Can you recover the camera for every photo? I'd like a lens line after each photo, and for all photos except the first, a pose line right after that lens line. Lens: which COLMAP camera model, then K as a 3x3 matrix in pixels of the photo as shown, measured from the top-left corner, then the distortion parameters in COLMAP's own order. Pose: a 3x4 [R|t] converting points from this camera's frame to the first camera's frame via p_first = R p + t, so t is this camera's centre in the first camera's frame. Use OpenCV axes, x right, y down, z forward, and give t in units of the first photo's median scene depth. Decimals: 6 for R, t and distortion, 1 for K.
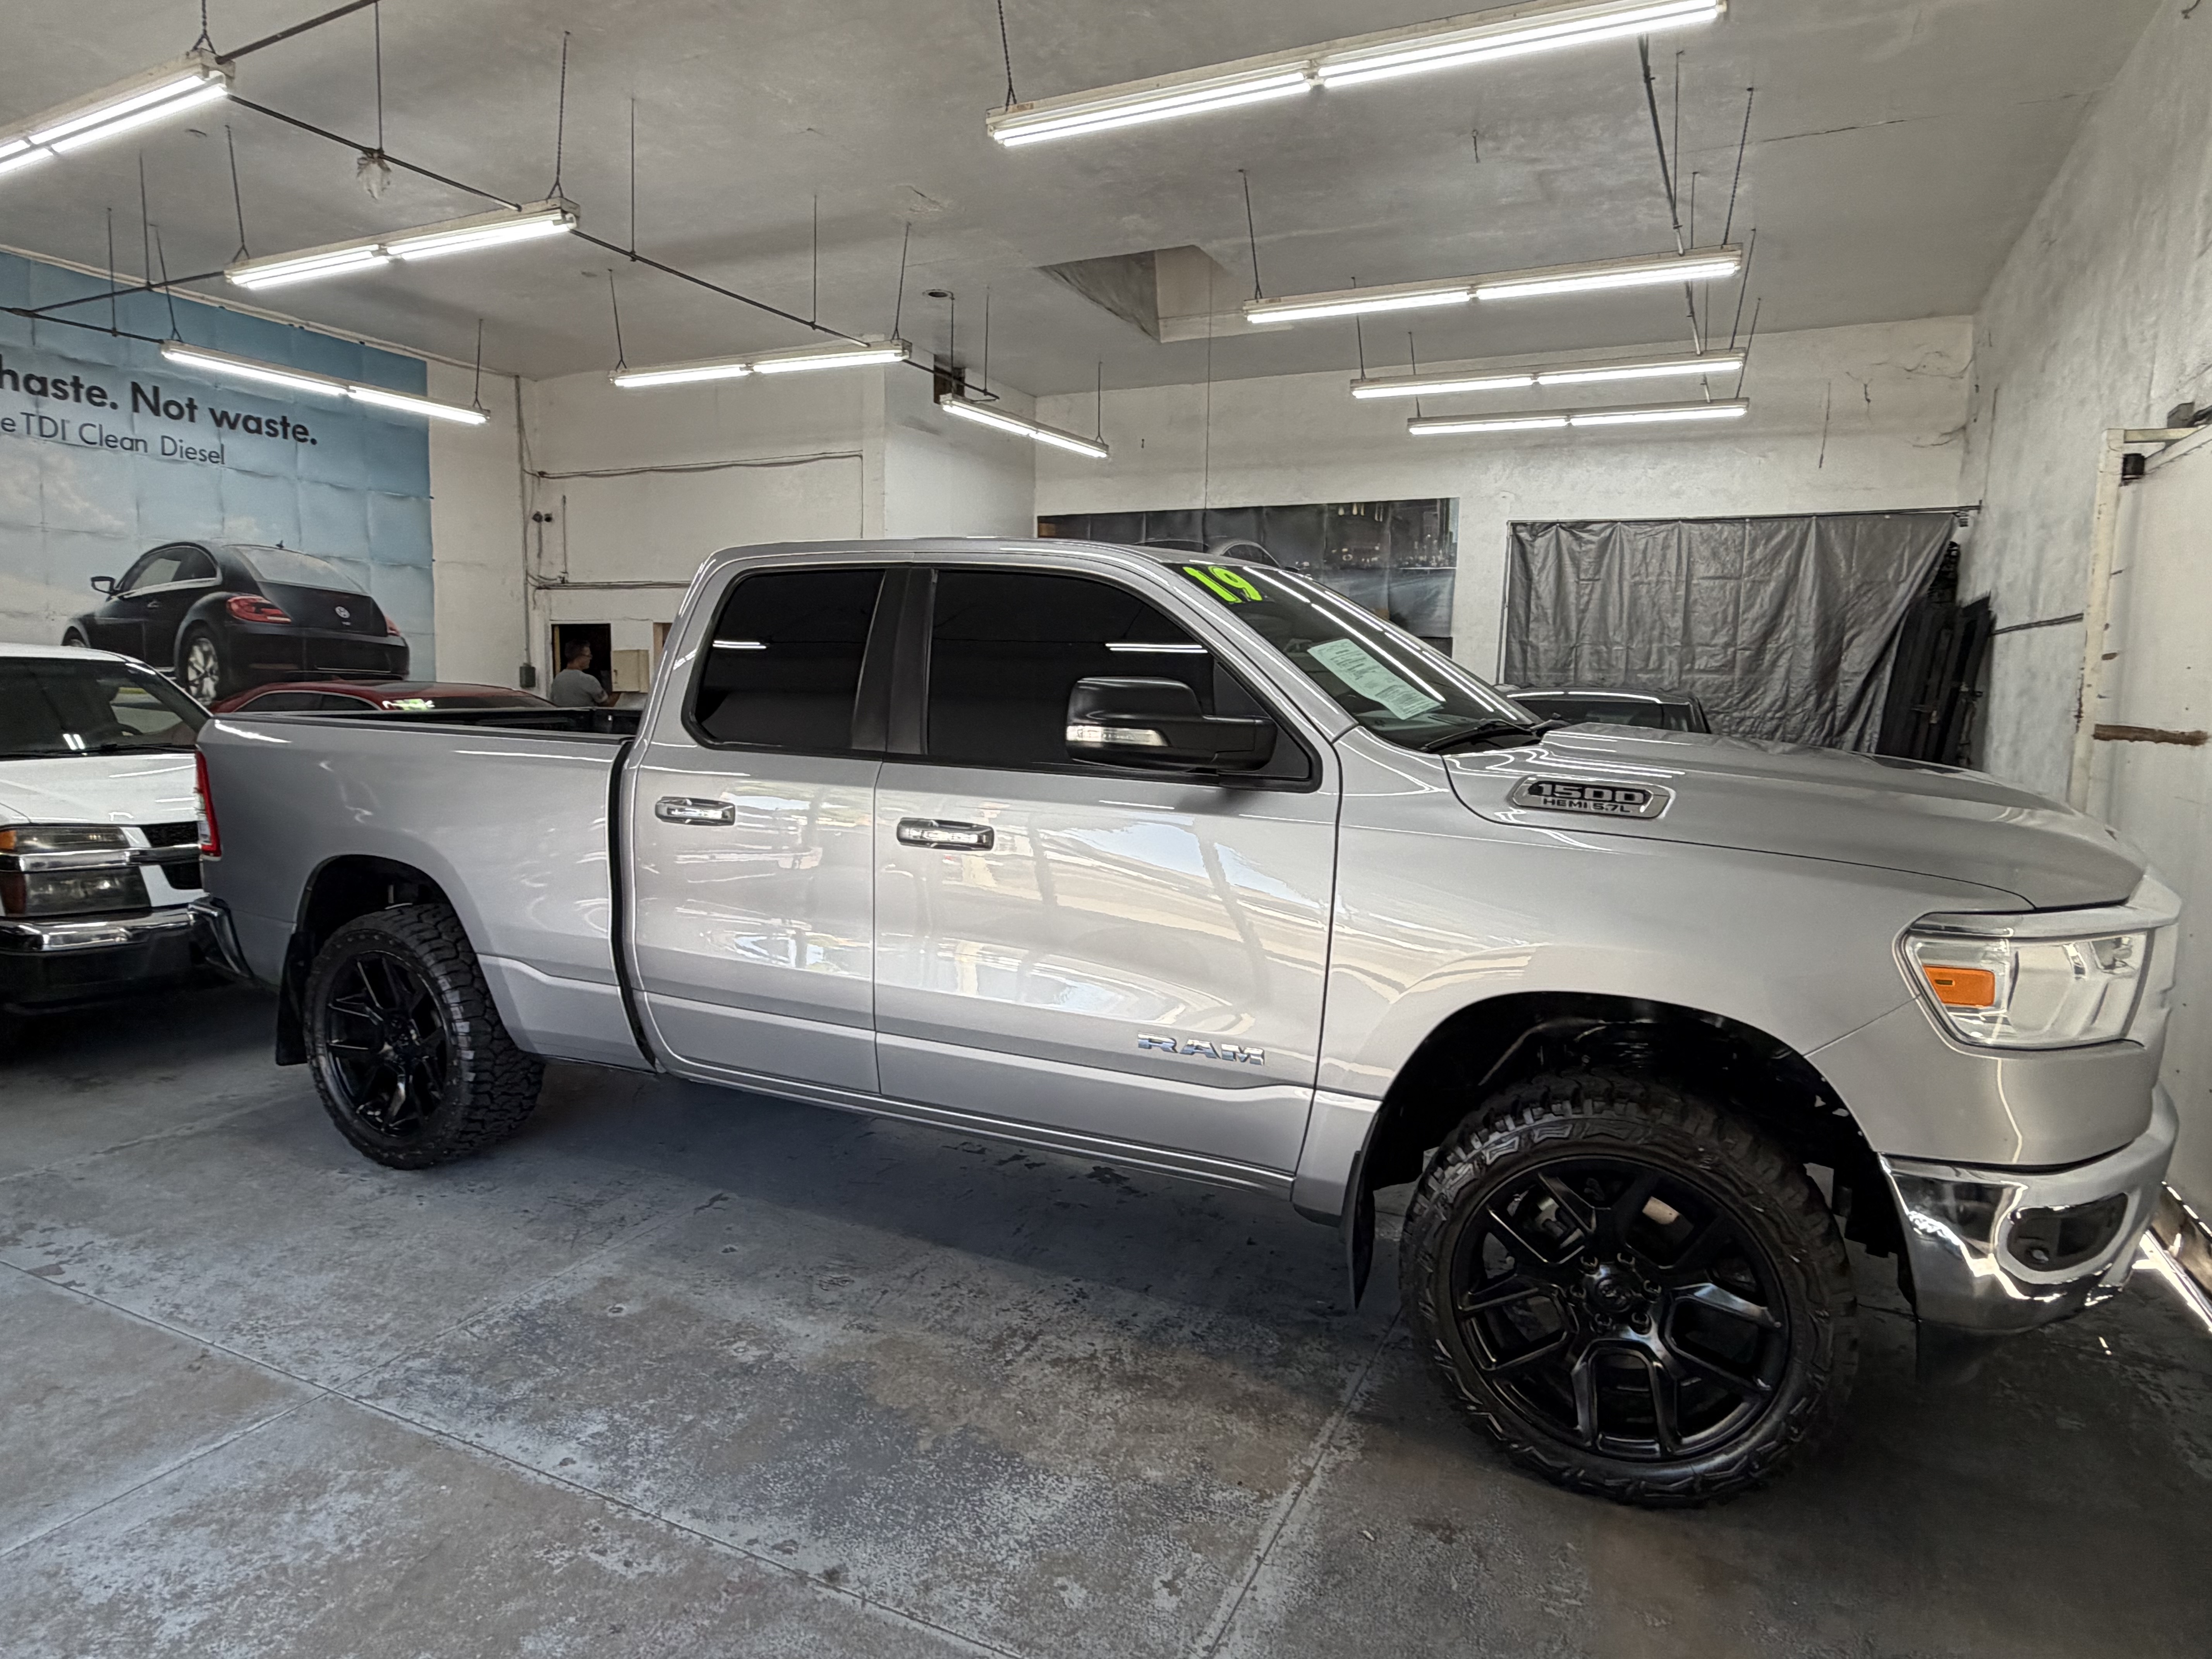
lens RADIAL K [[1318.4, 0, 1104.9], [0, 1318.4, 814.8], [0, 0, 1]] dist [-0.001178, 0.000876]
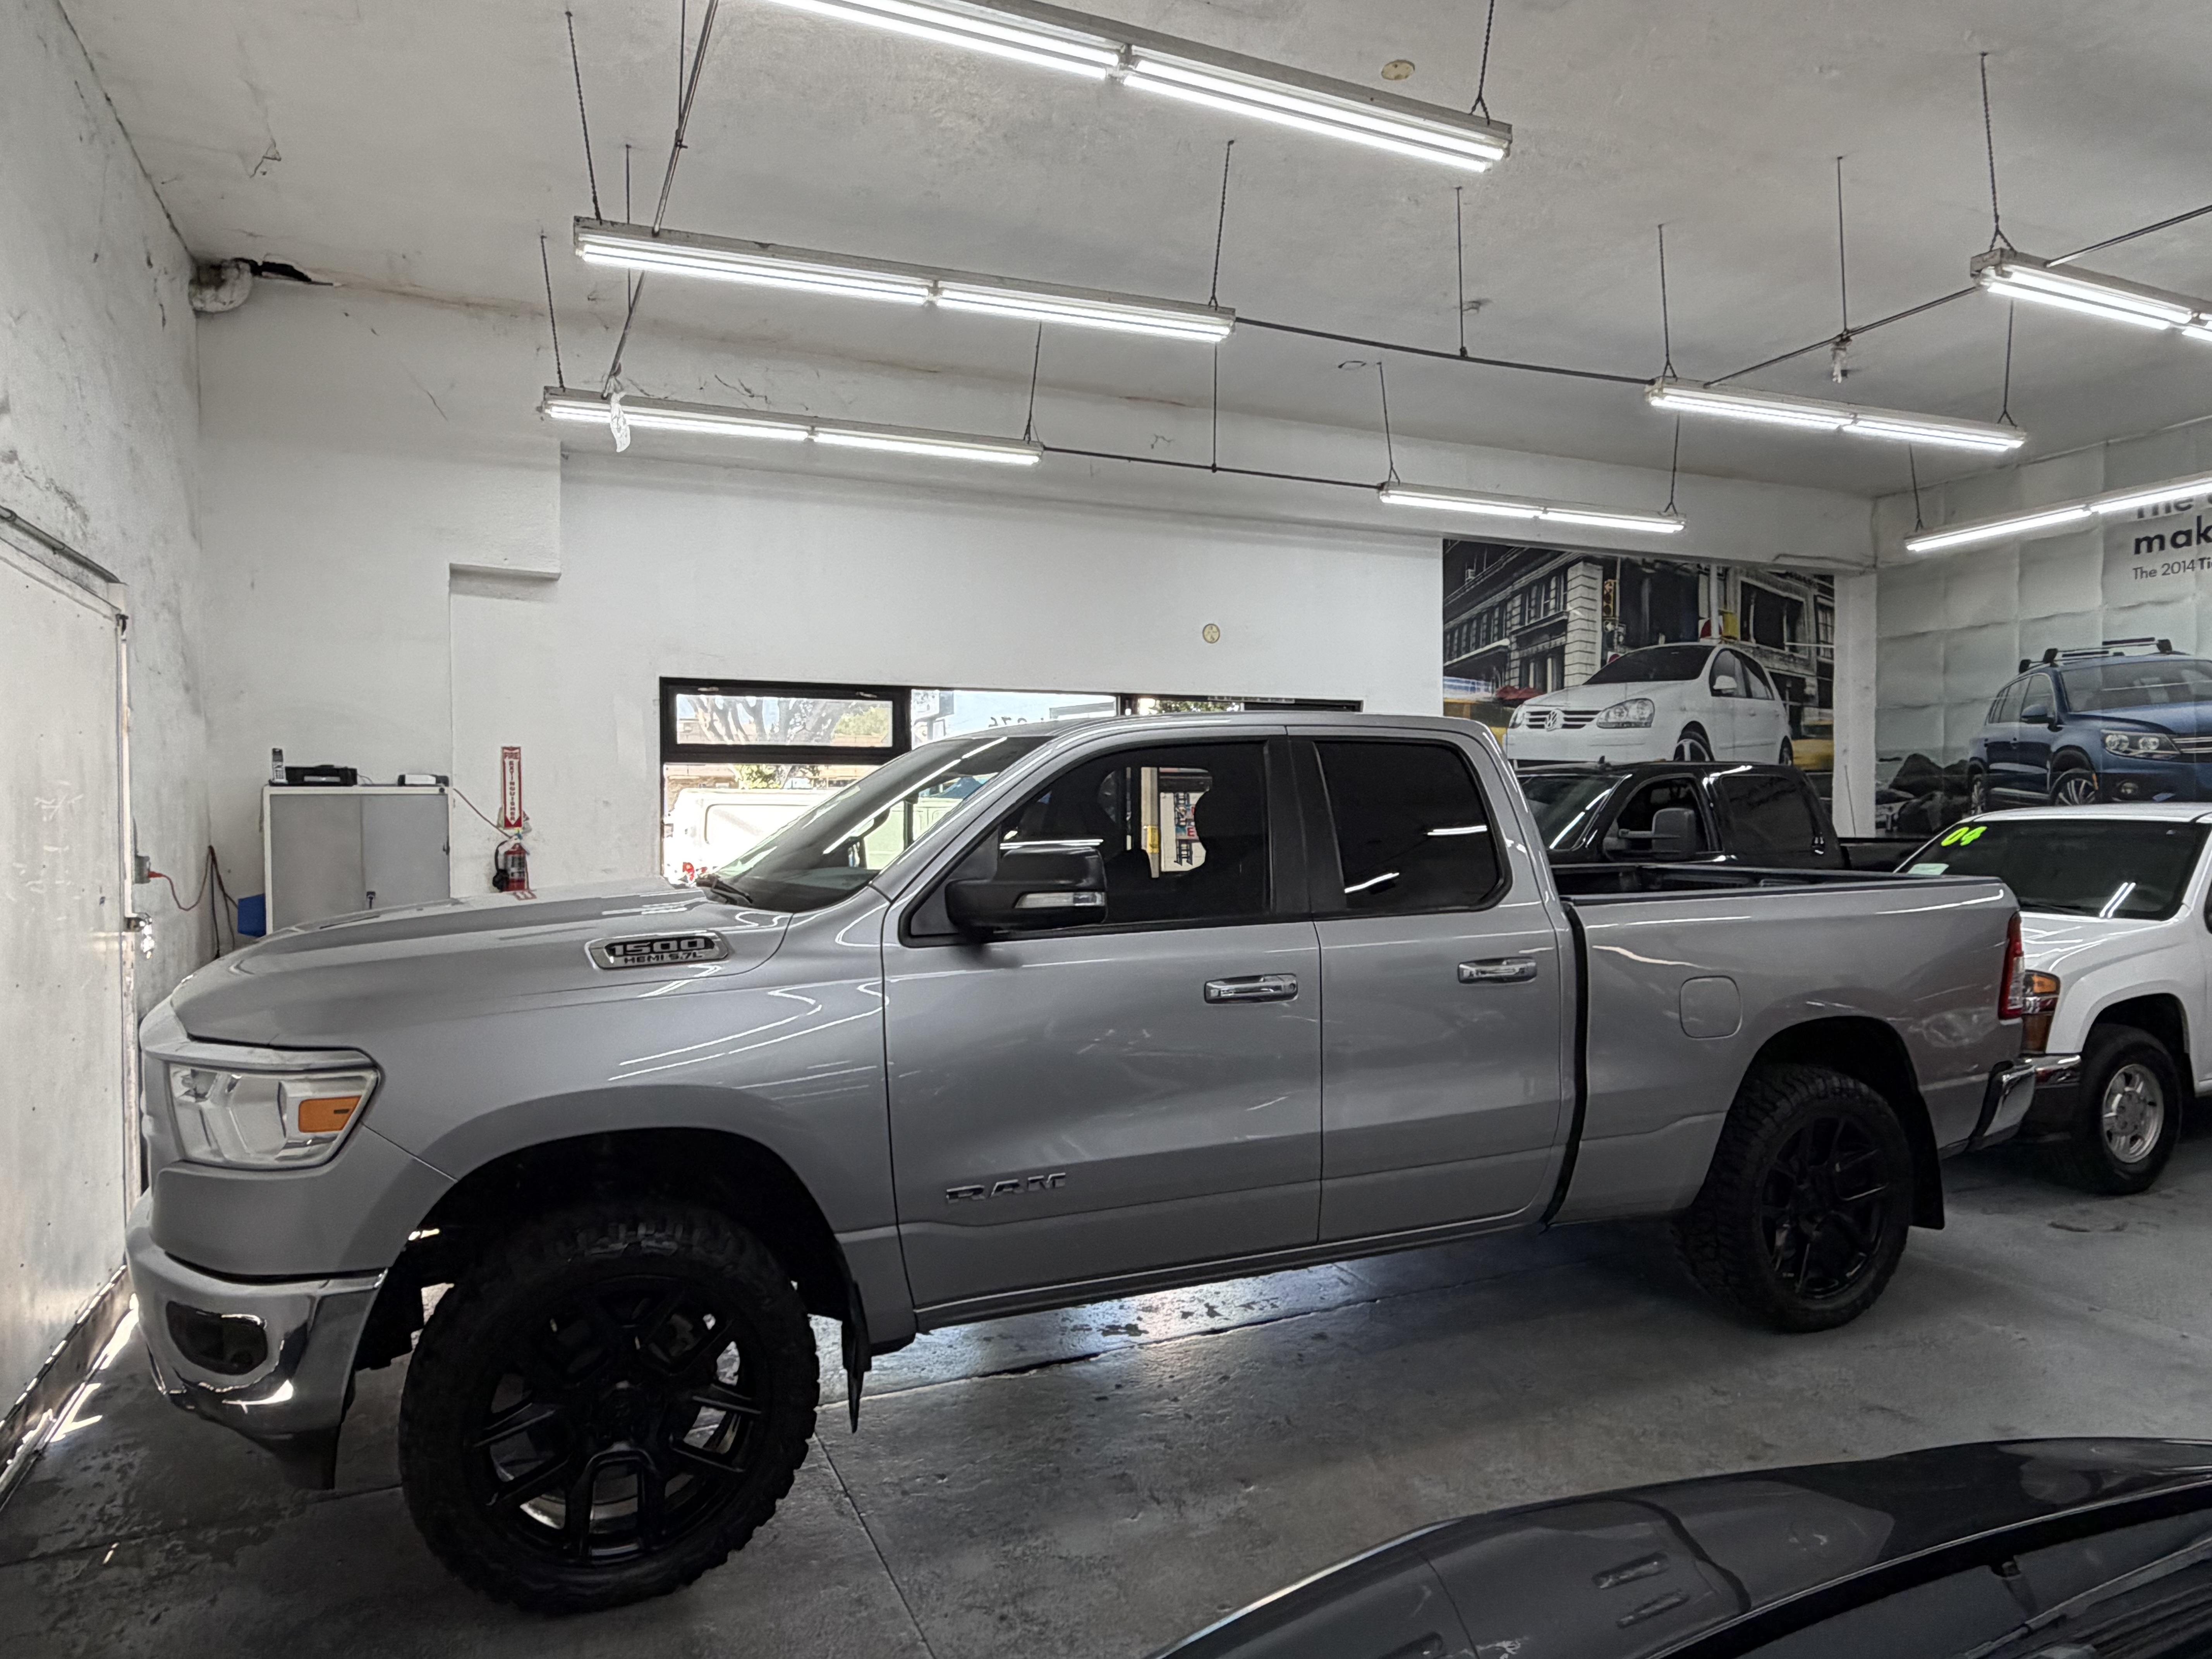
lens RADIAL K [[1344.7, 0, 1114.3], [0, 1344.7, 846.2], [0, 0, 1]] dist [0.001483, -0.000660]
pose [[-0.634365, 0.007385, -0.772998, 0.350581], [-0.081680, 0.993716, 0.076526, -0.075949], [0.768706, 0.111684, -0.629776, 0.702838]]
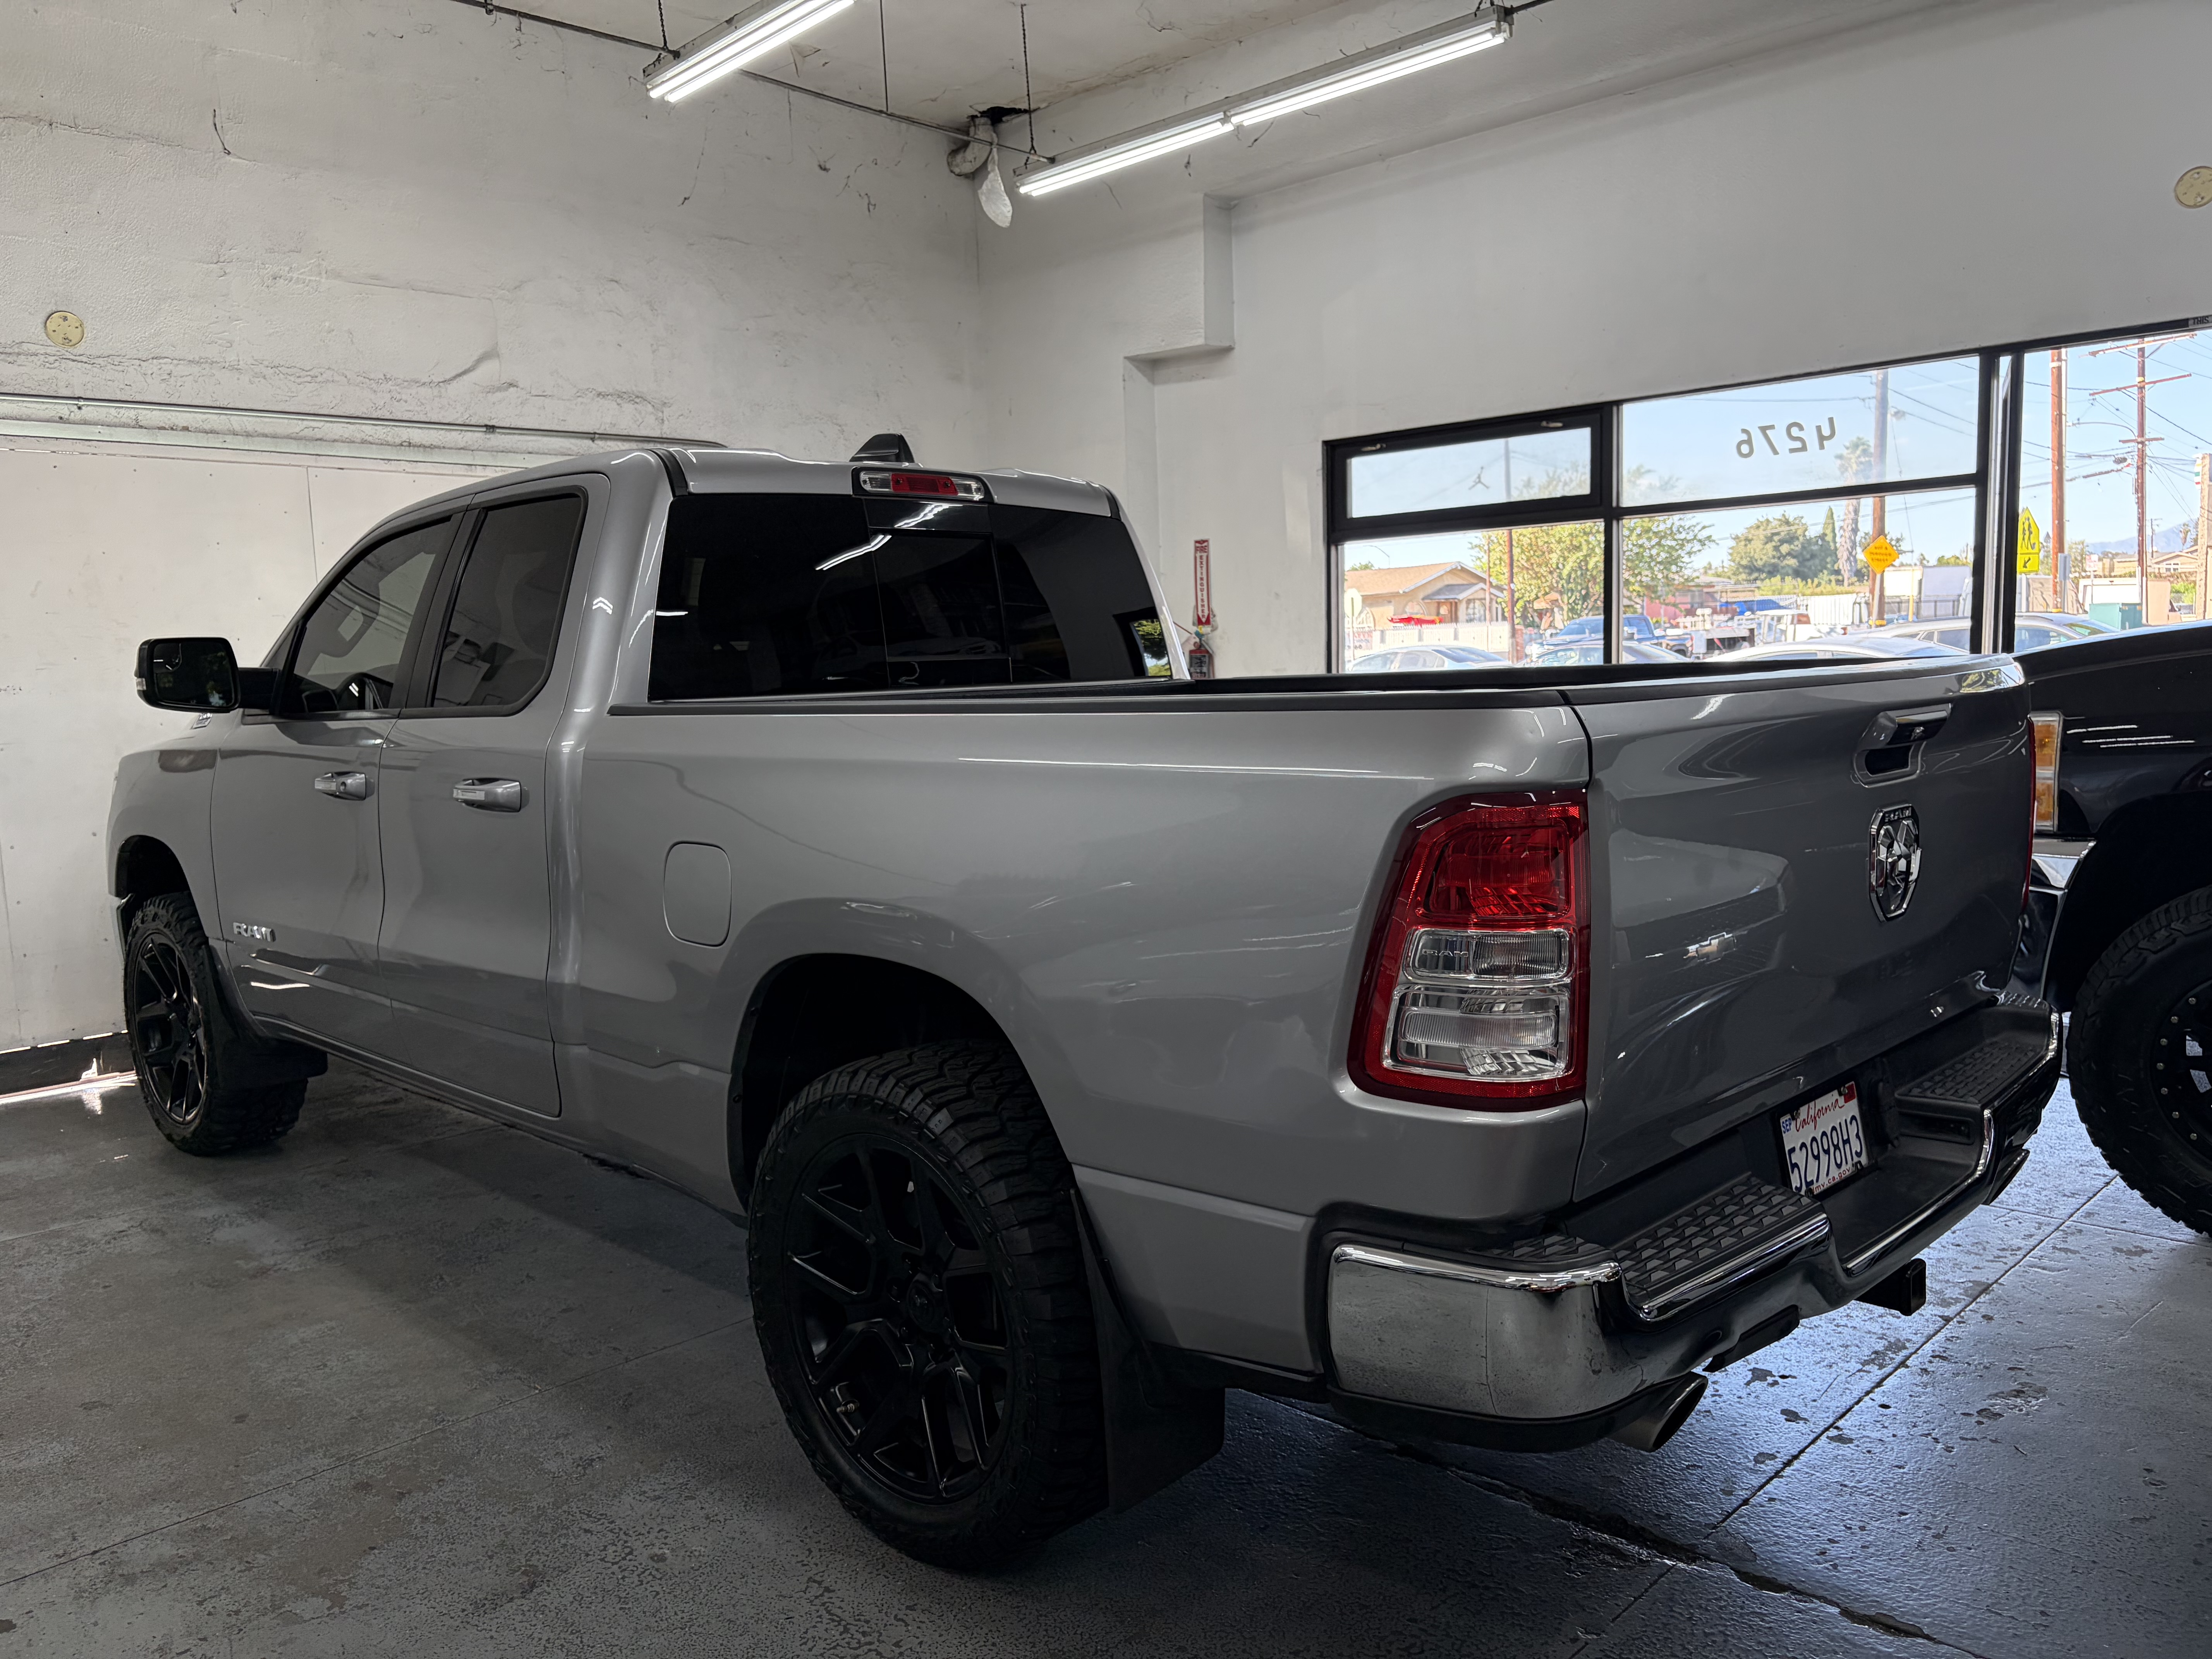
lens RADIAL K [[1673.6, 0, 1095.0], [0, 1673.6, 852.8], [0, 0, 1]] dist [0.056504, -0.074313]
pose [[-0.950008, -0.018494, 0.311677, -0.261610], [0.051724, 0.975129, 0.215519, -0.079180], [-0.307911, 0.220866, -0.925424, 0.852703]]
